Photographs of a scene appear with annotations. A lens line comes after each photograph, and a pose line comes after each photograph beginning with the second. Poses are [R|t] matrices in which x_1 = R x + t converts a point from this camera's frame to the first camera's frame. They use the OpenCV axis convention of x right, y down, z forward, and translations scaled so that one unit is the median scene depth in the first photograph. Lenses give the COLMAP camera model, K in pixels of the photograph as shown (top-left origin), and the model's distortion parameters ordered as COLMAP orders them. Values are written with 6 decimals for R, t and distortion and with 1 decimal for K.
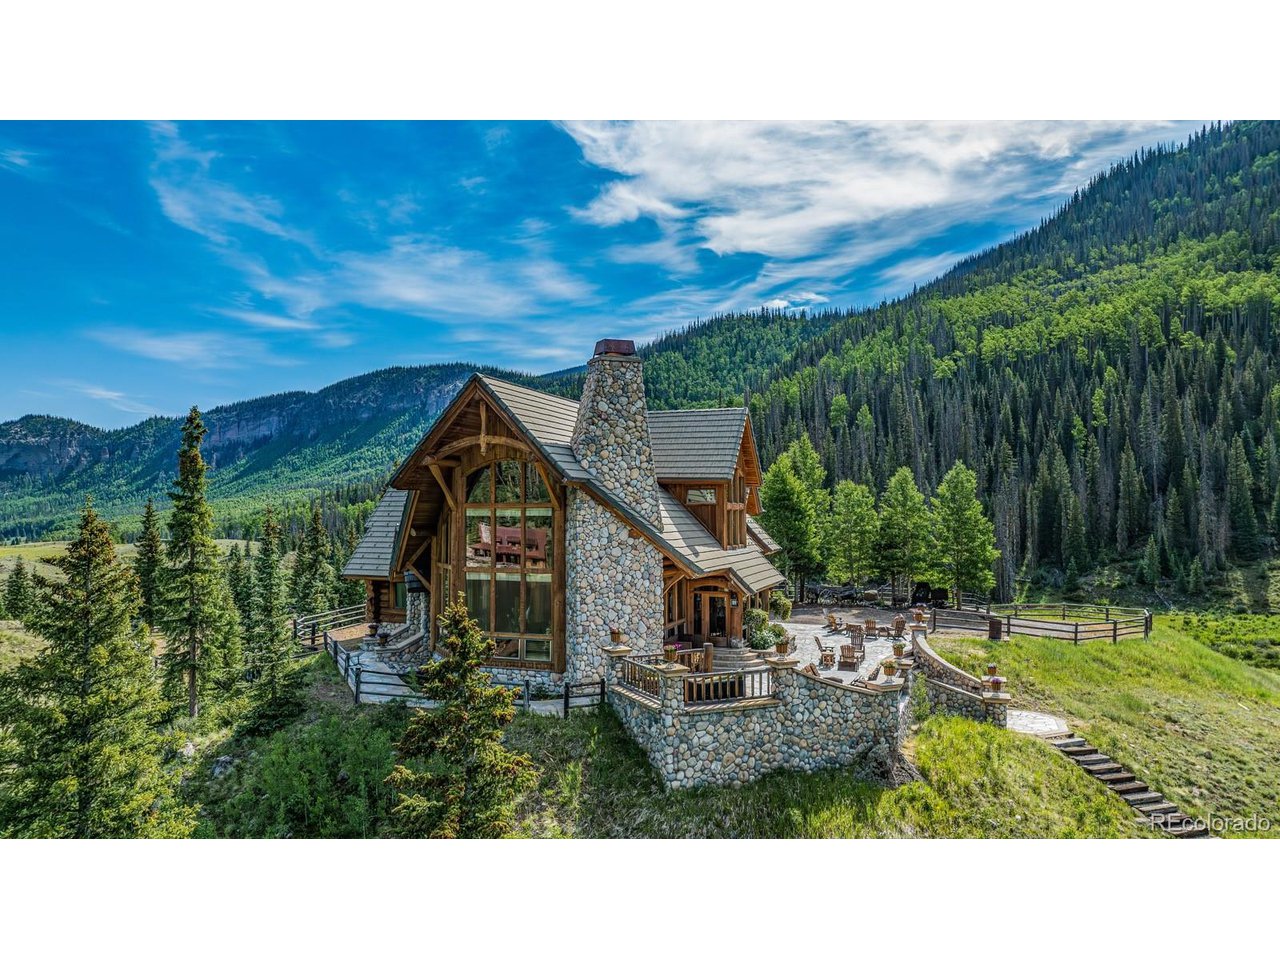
lens RADIAL K [[903.9, 0, 636.9], [0, 903.9, 461.5], [0, 0, 1]] dist [-0.033308, 0.034481]
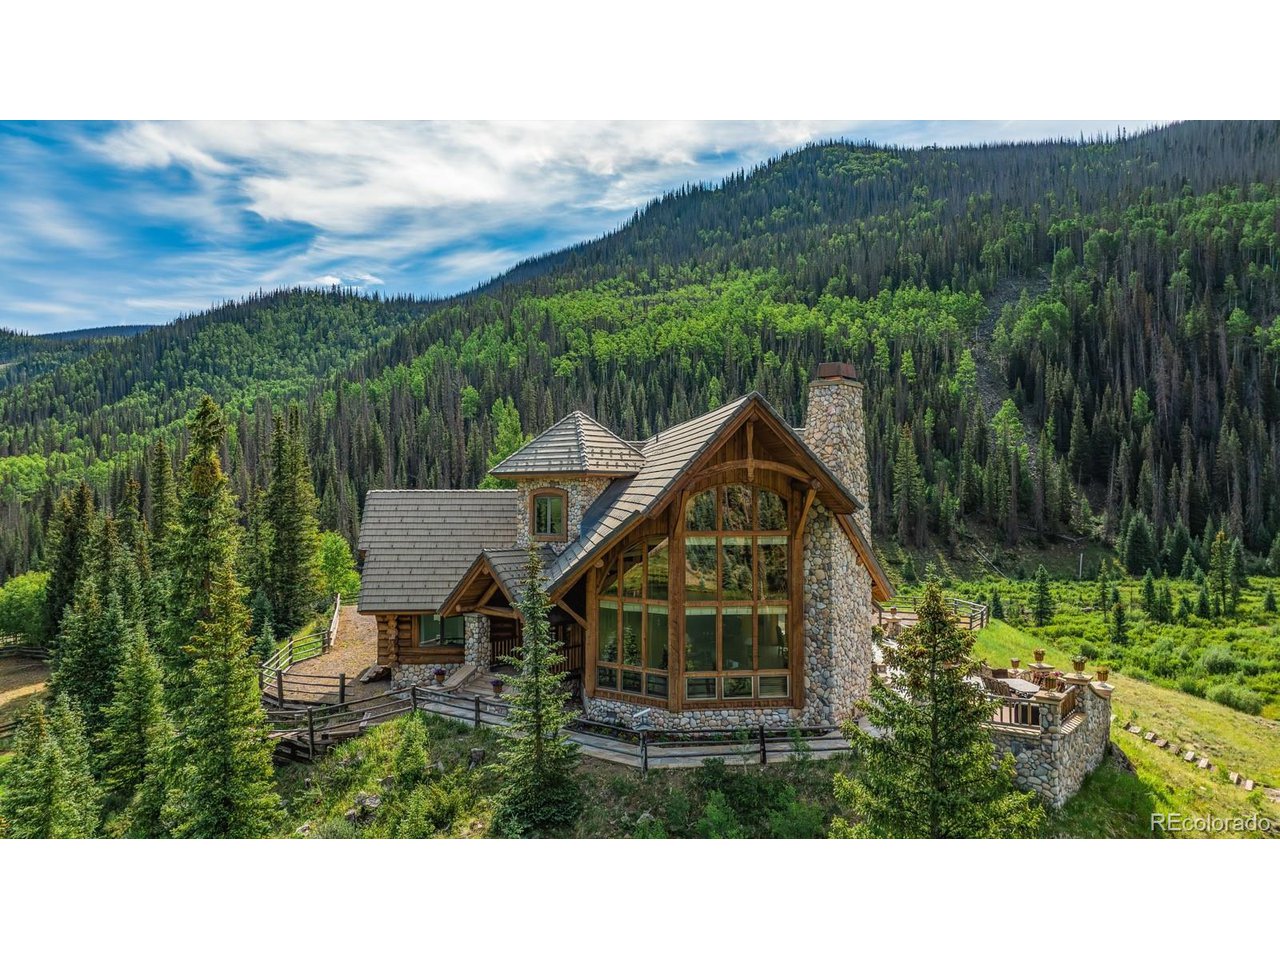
lens RADIAL K [[903.9, 0, 637.9], [0, 903.9, 480.7], [0, 0, 1]] dist [-0.033308, 0.034481]
pose [[0.881872, 0.011133, 0.471358, -0.063222], [-0.027936, 0.999199, 0.028666, -0.002721], [-0.470661, -0.038448, 0.881476, 0.022431]]
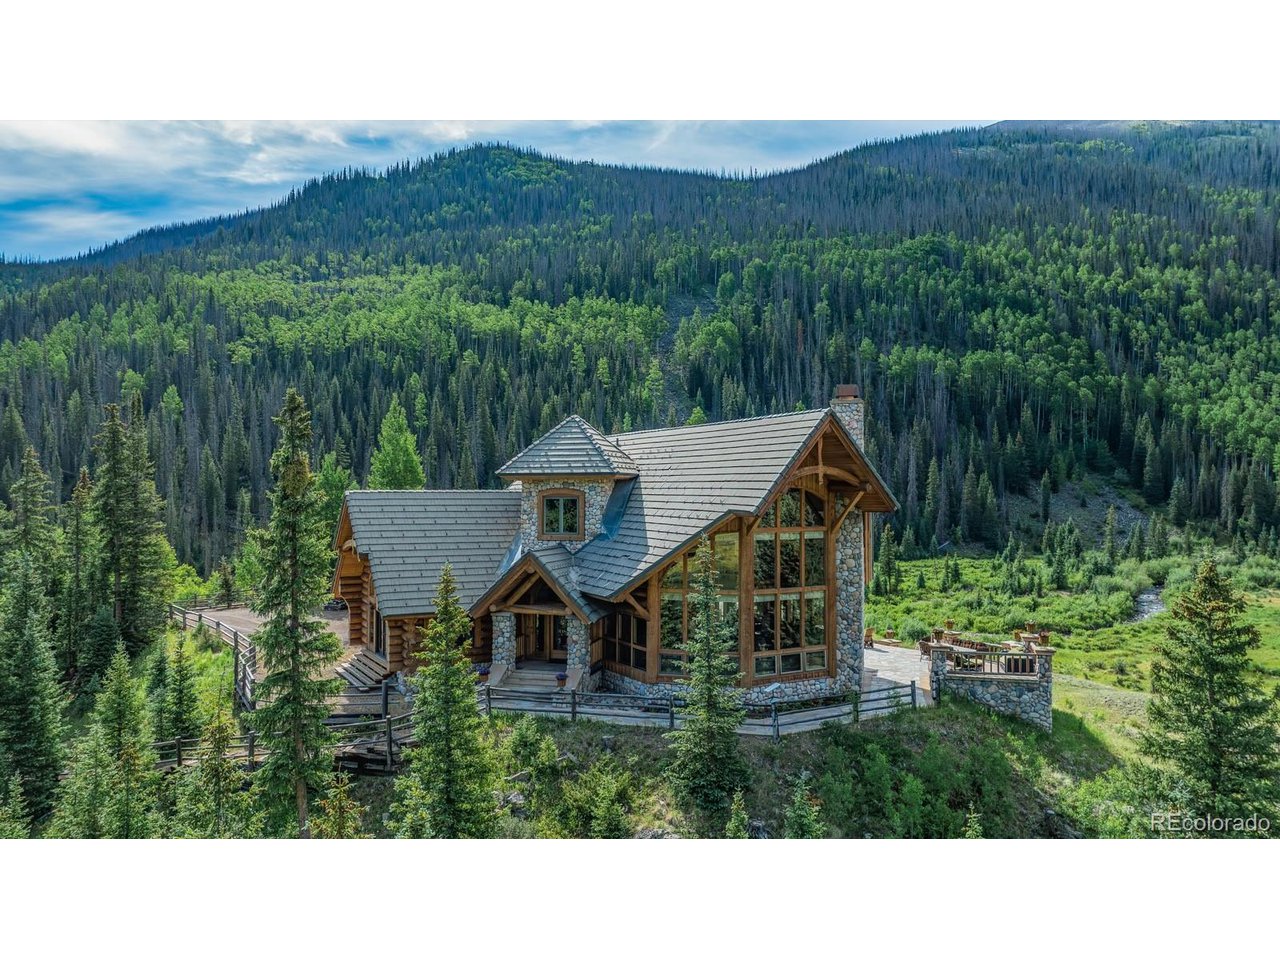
lens RADIAL K [[903.9, 0, 639.4], [0, 903.9, 479.3], [0, 0, 1]] dist [-0.033308, 0.034481]
pose [[0.638998, 0.016227, 0.769037, -0.101784], [-0.043580, 0.998935, 0.015133, -0.001778], [-0.767972, -0.043184, 0.639025, 0.043552]]
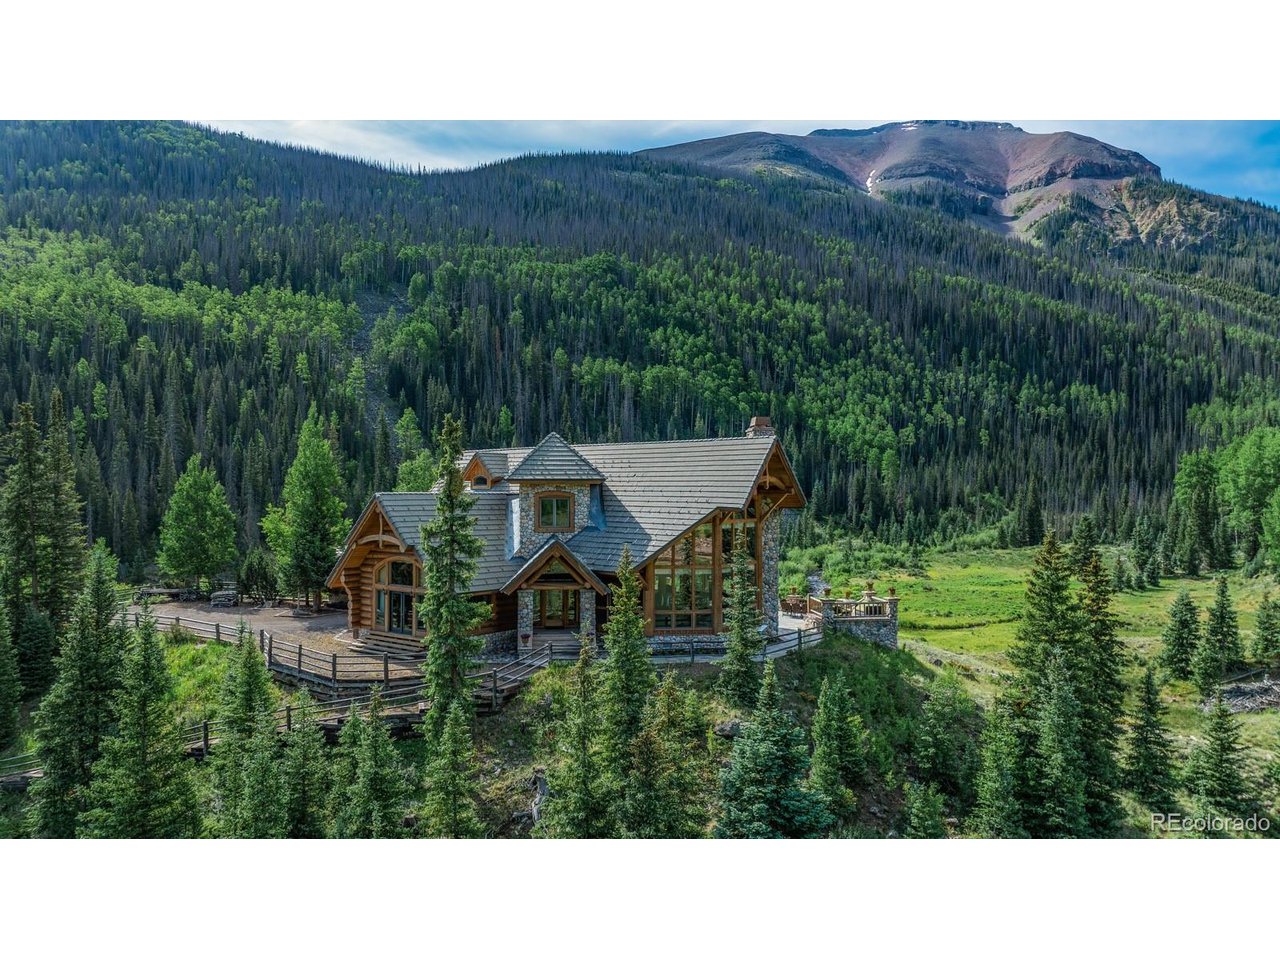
lens RADIAL K [[903.9, 0, 639.7], [0, 903.9, 476.9], [0, 0, 1]] dist [-0.033308, 0.034481]
pose [[0.304513, 0.021048, 0.952275, -0.152621], [-0.052188, 0.998623, -0.005385, -0.000695], [-0.951077, -0.048057, 0.305193, 0.066784]]
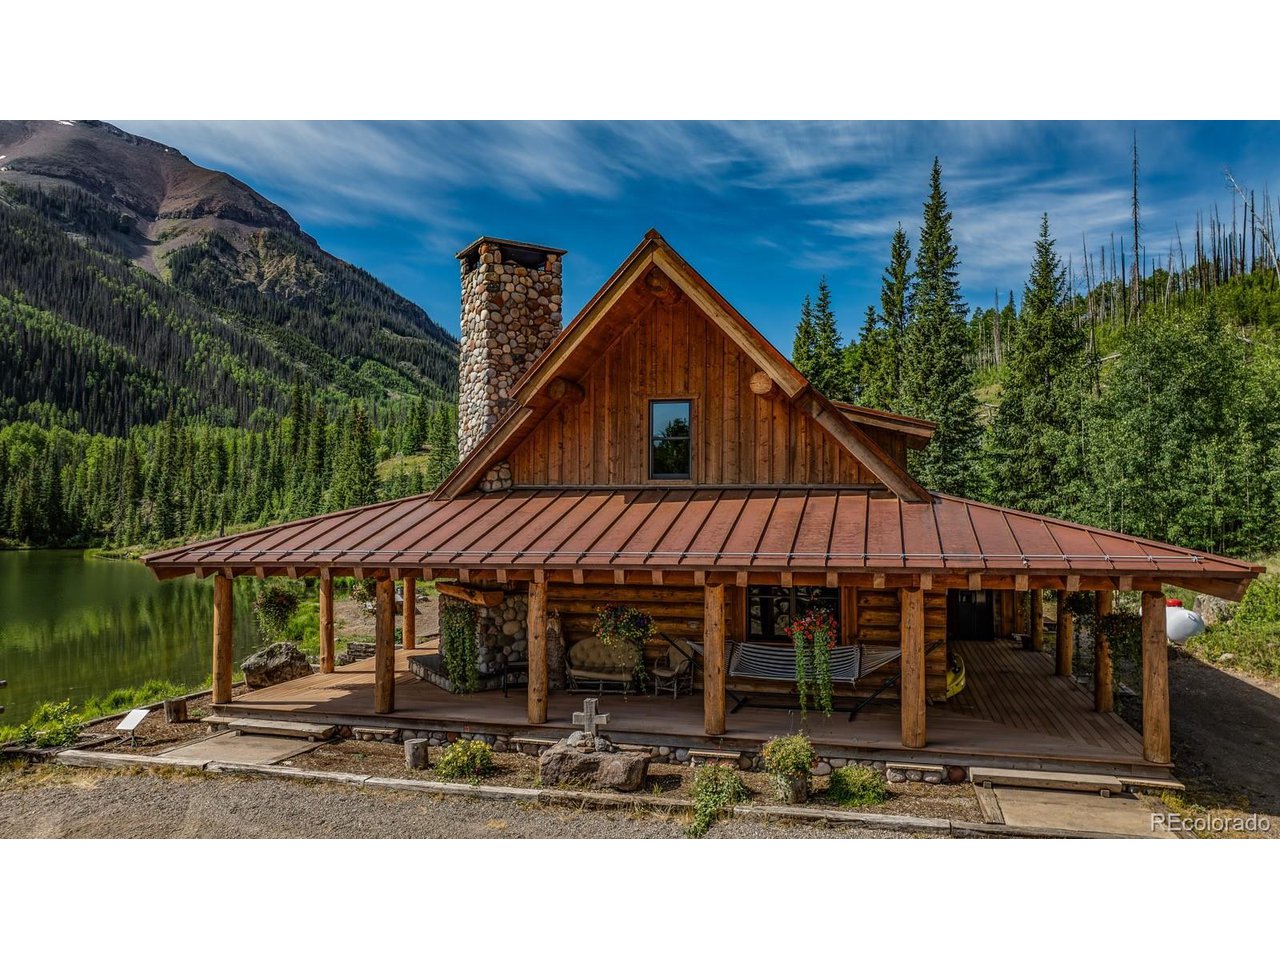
lens RADIAL K [[903.9, 0, 635.6], [0, 903.9, 481.3], [0, 0, 1]] dist [-0.033308, 0.034481]
pose [[-0.479784, 0.036507, 0.876627, -0.570097], [-0.039731, 0.997205, -0.063273, 0.018965], [-0.876487, -0.065187, -0.476992, -0.311135]]
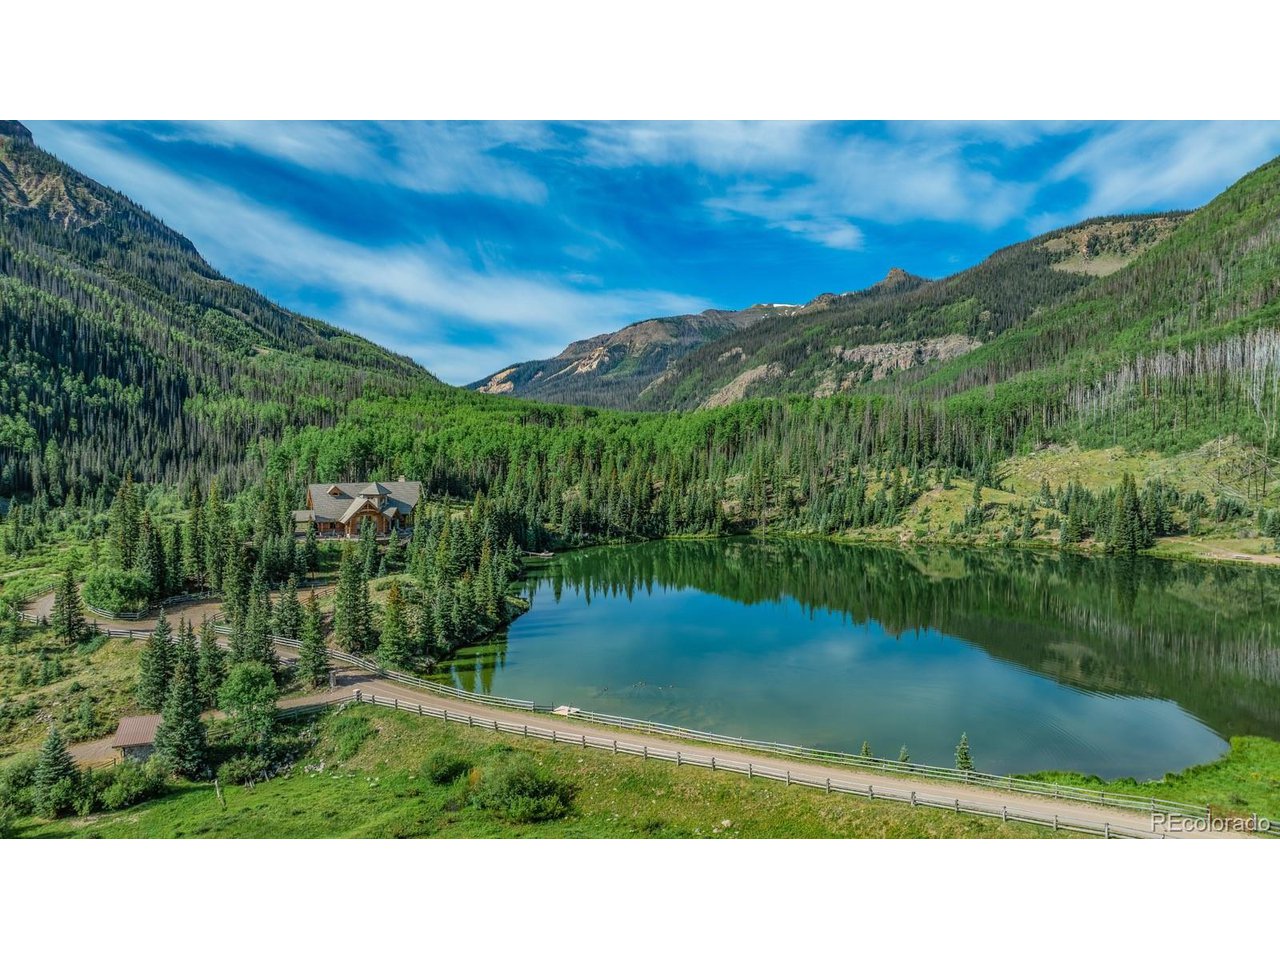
lens RADIAL K [[903.9, 0, 643.0], [0, 903.9, 478.1], [0, 0, 1]] dist [-0.033308, 0.034481]
pose [[-0.758049, -0.019232, 0.651914, -0.540352], [-0.029277, 0.999561, -0.004555, -0.013235], [-0.651540, -0.022539, -0.758280, 0.469720]]
